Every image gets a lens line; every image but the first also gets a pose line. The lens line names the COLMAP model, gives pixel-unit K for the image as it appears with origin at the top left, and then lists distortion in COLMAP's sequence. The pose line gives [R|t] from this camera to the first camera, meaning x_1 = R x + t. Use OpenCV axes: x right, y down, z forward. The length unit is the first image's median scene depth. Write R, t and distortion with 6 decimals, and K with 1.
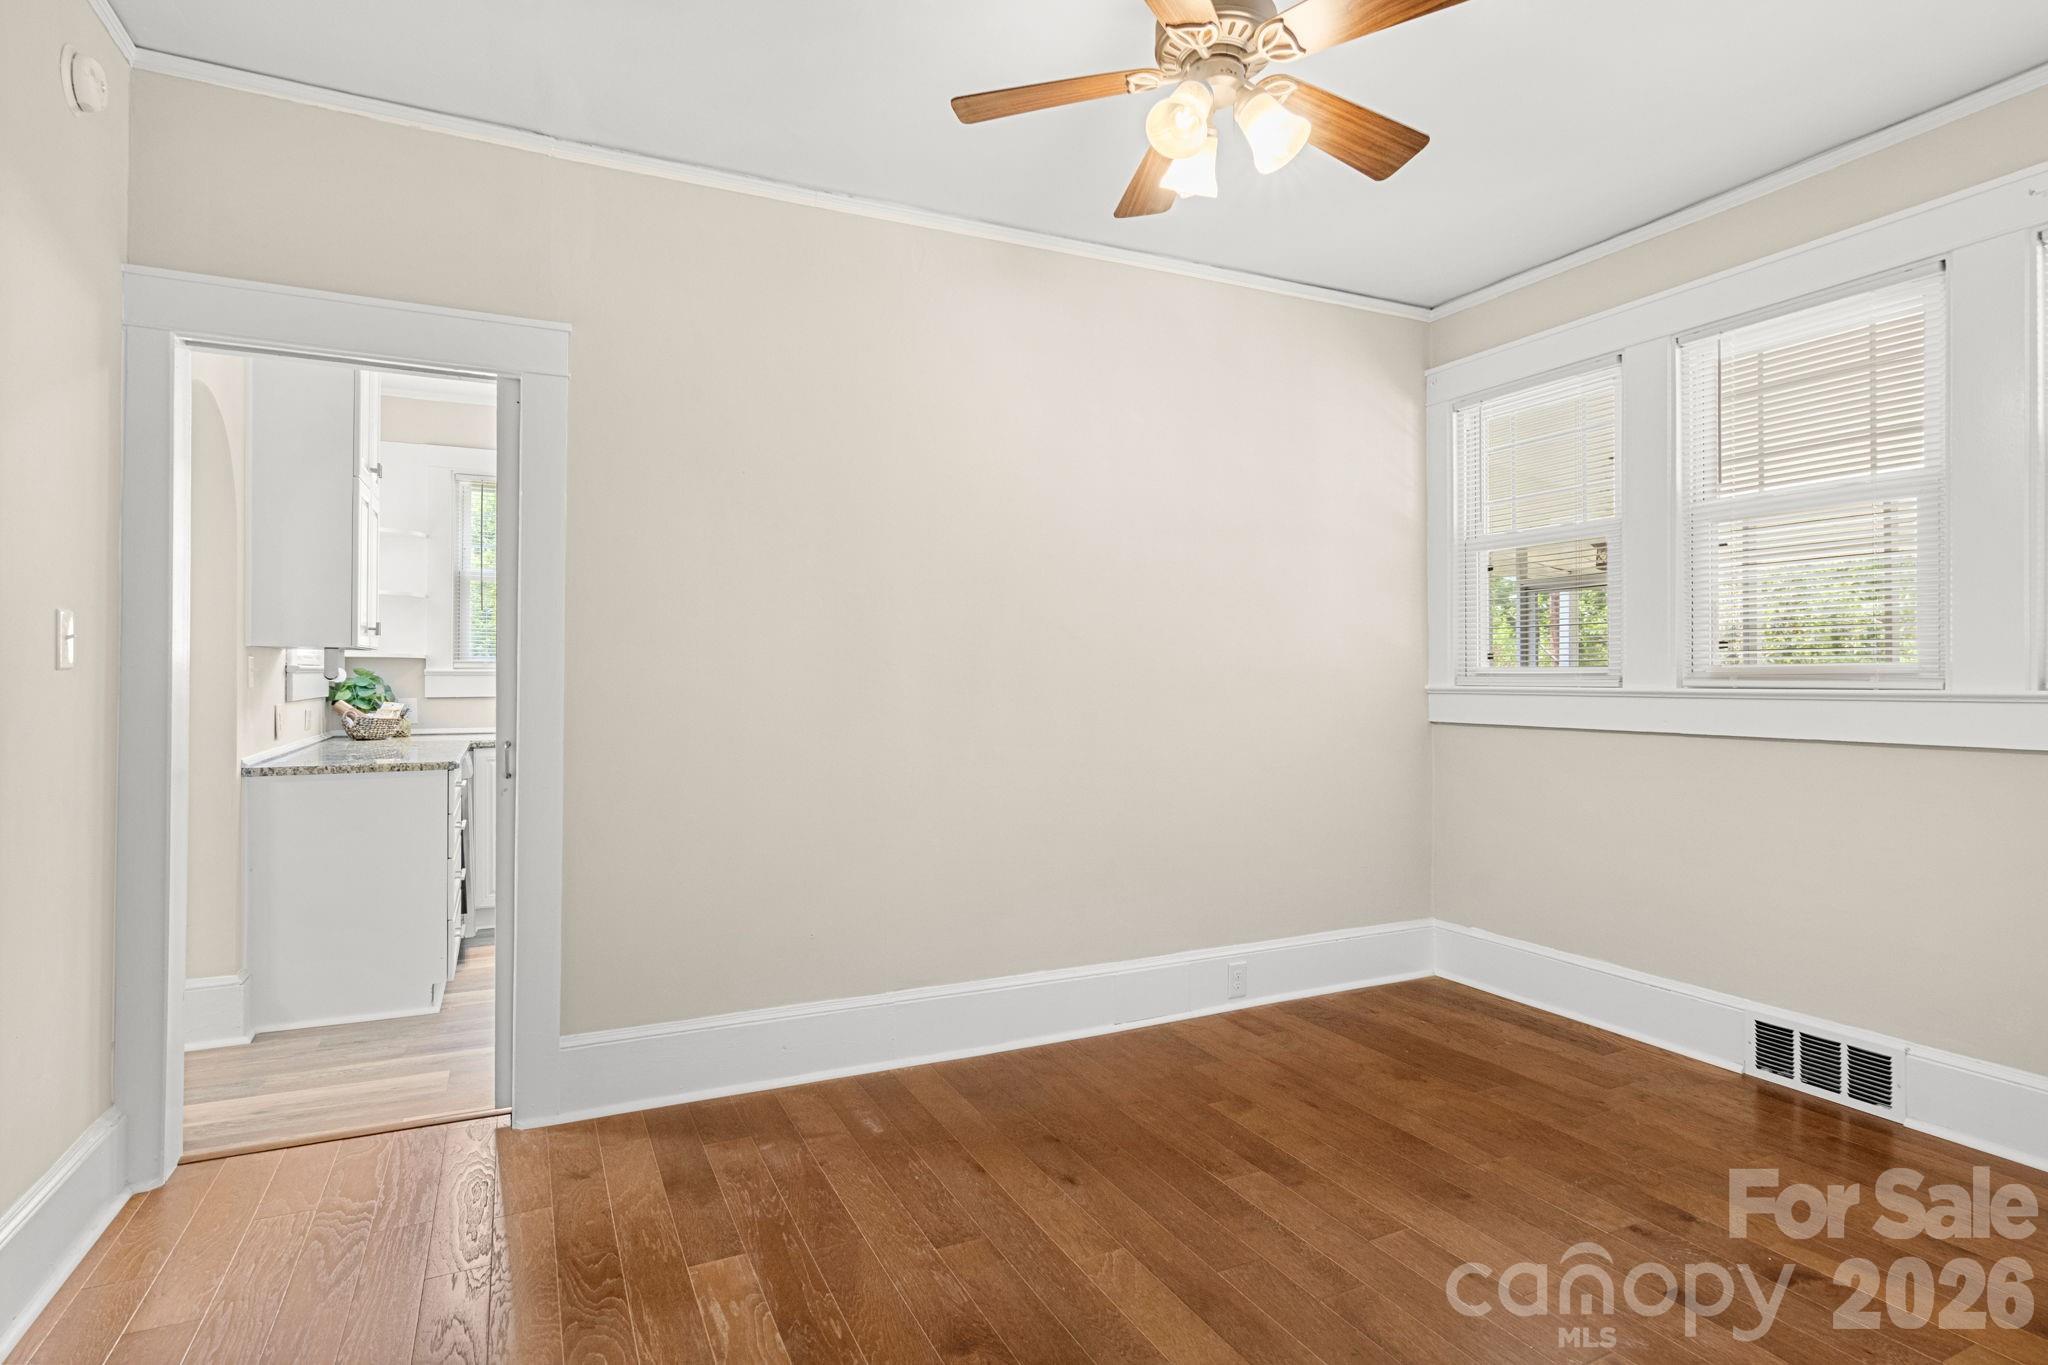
lens RADIAL K [[1035.5, 0, 1015.5], [0, 1035.5, 674.7], [0, 0, 1]] dist [-0.004460, 0.001365]
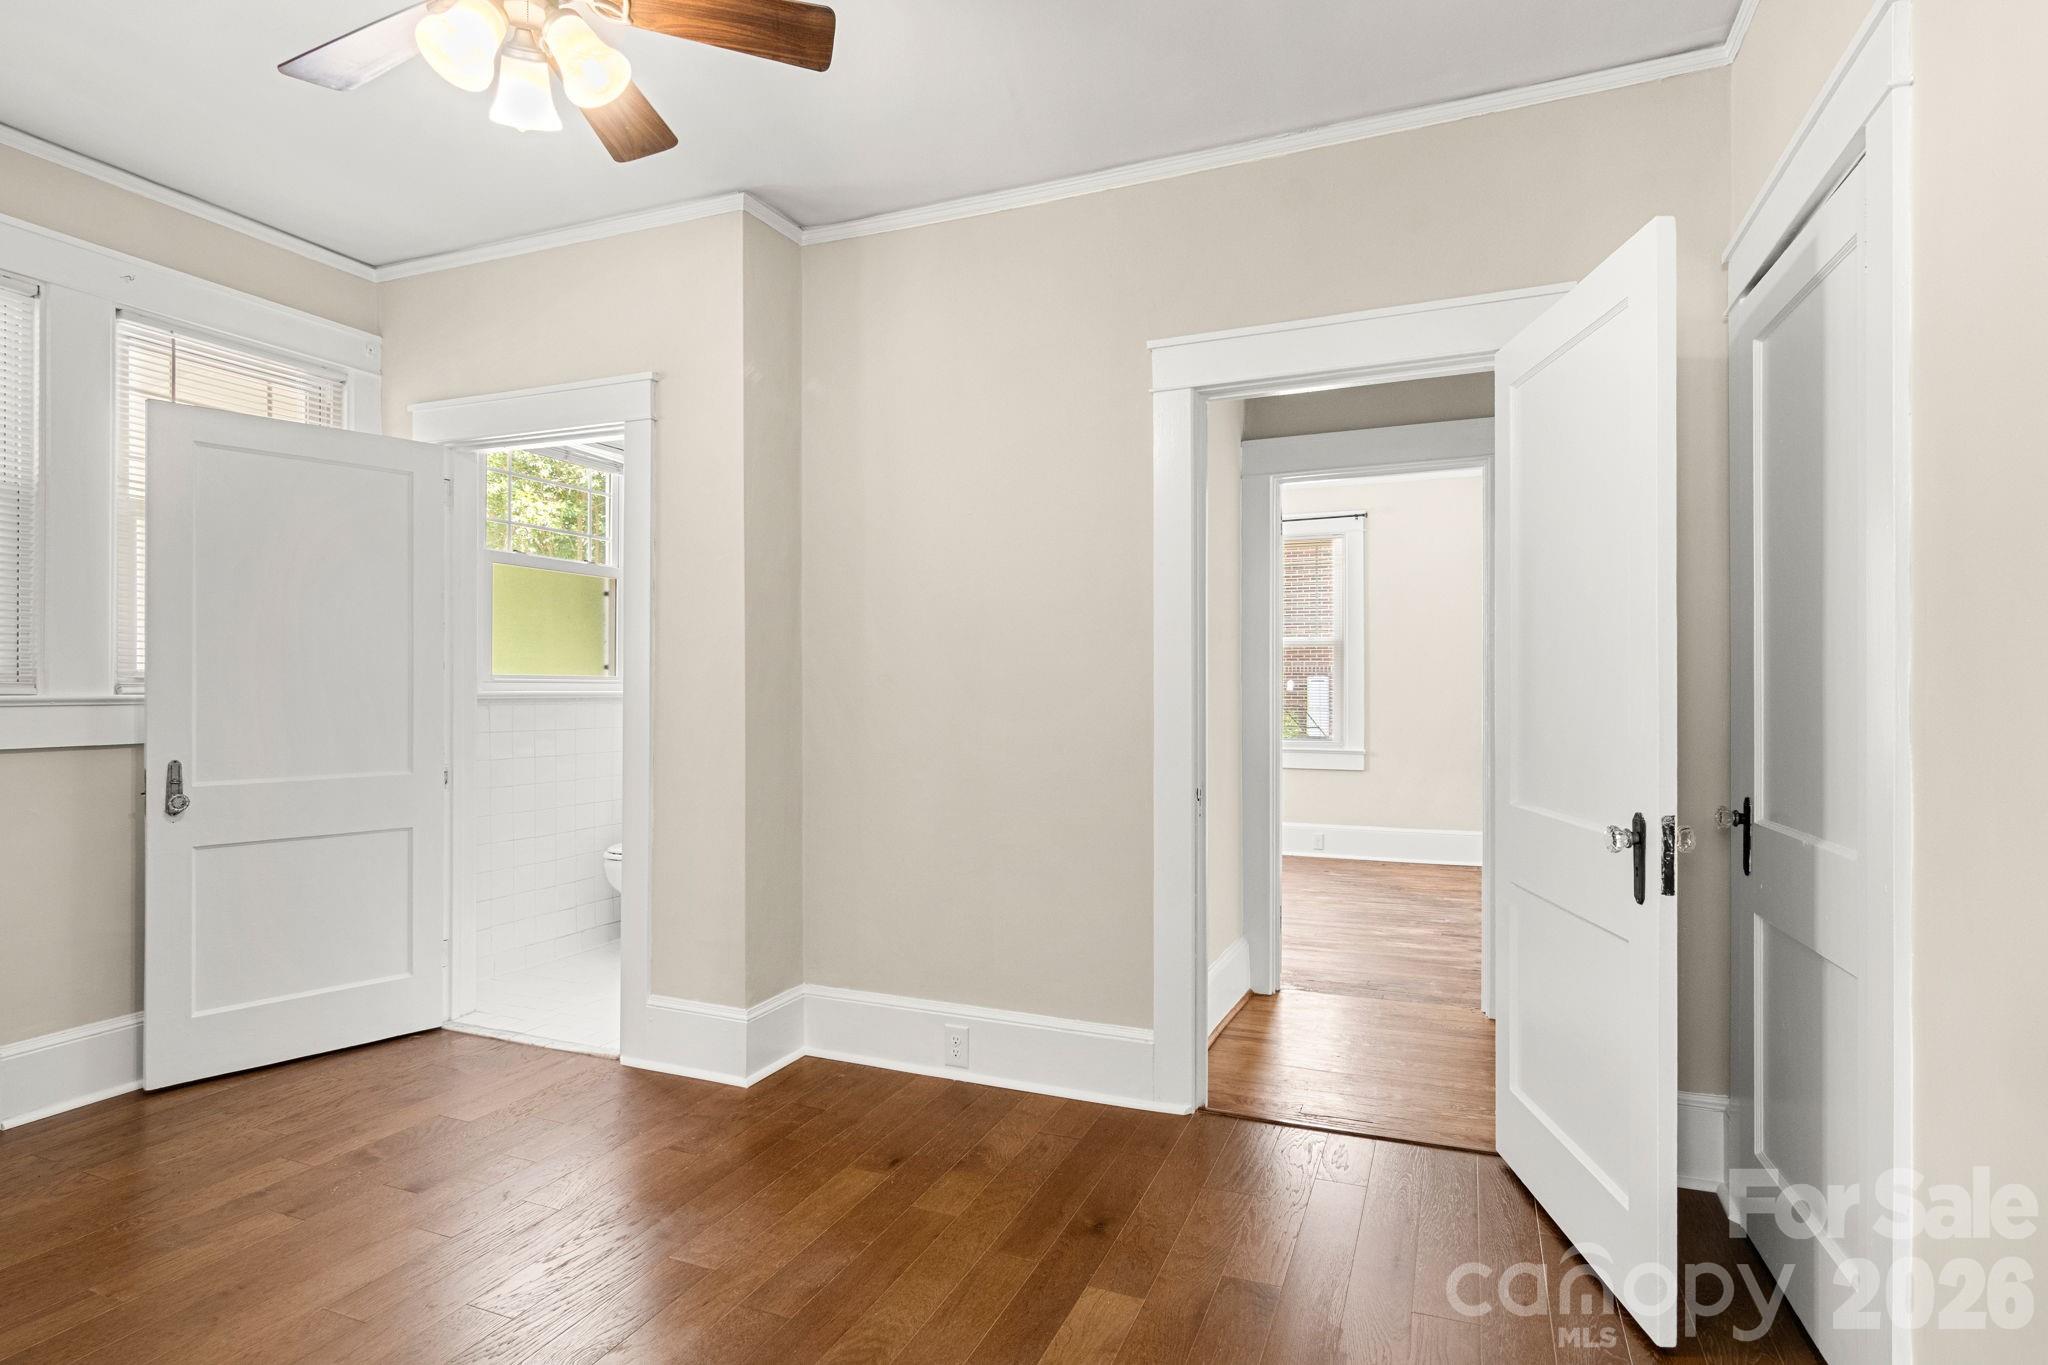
lens RADIAL K [[1070.8, 0, 1012.7], [0, 1070.8, 685.8], [0, 0, 1]] dist [-0.002102, 0.000074]
pose [[-0.659800, -0.000990, 0.751441, -0.471656], [-0.005285, 0.999981, -0.003323, 0.003264], [-0.751423, -0.006164, -0.659792, 0.794599]]
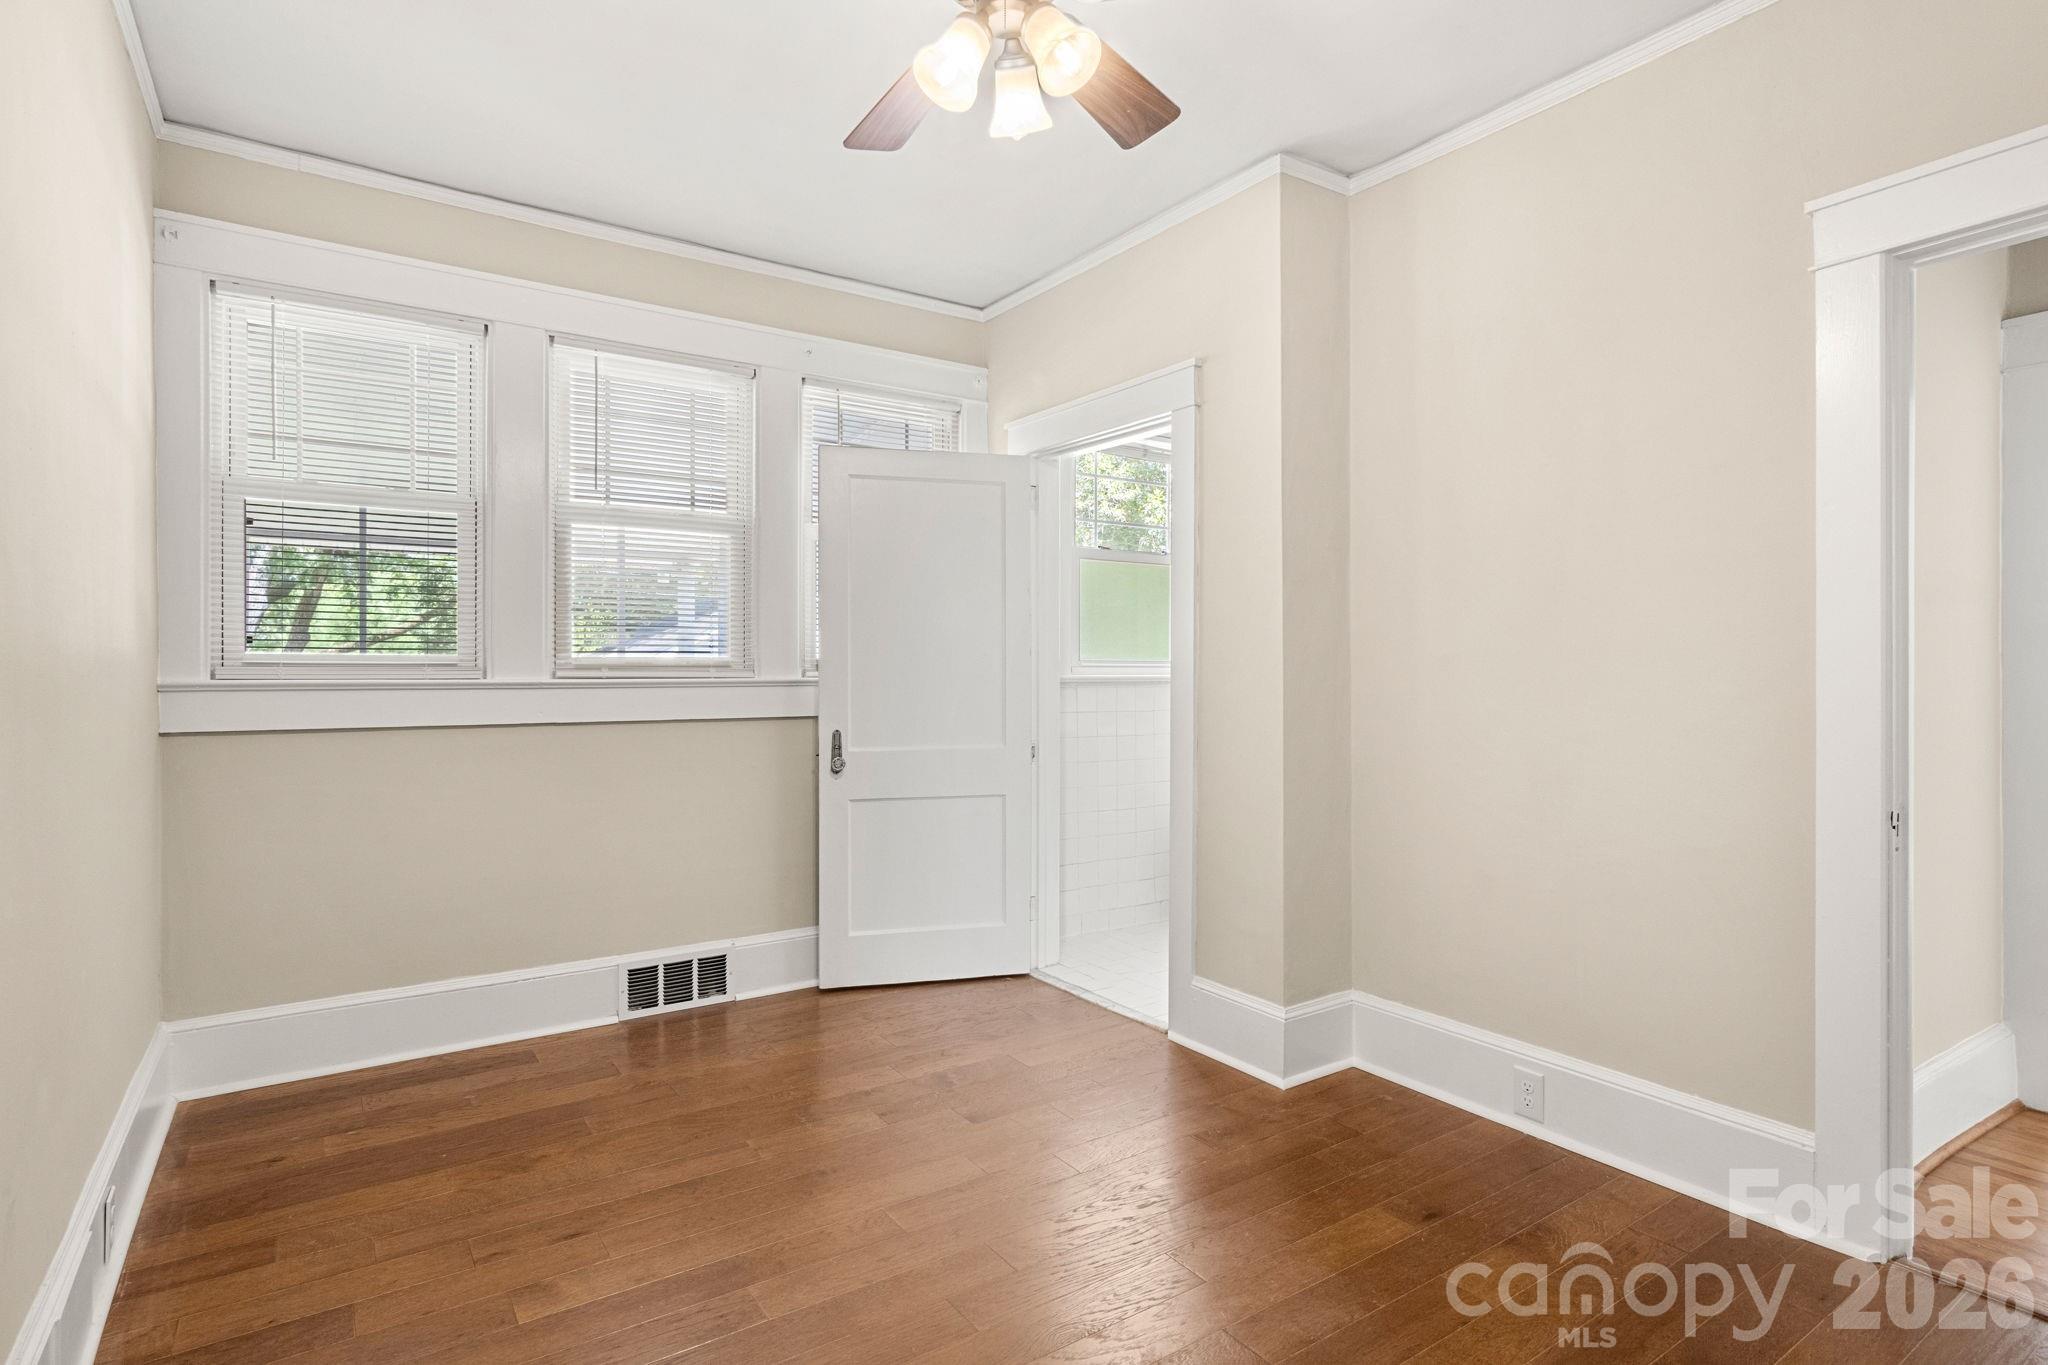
lens RADIAL K [[1035.5, 0, 1015.5], [0, 1035.5, 674.7], [0, 0, 1]] dist [-0.004460, 0.001365]
pose [[-0.137009, -0.004959, 0.990557, -0.439818], [-0.003887, 0.999982, 0.004469, 0.002538], [-0.990562, -0.003238, -0.137026, 0.689350]]
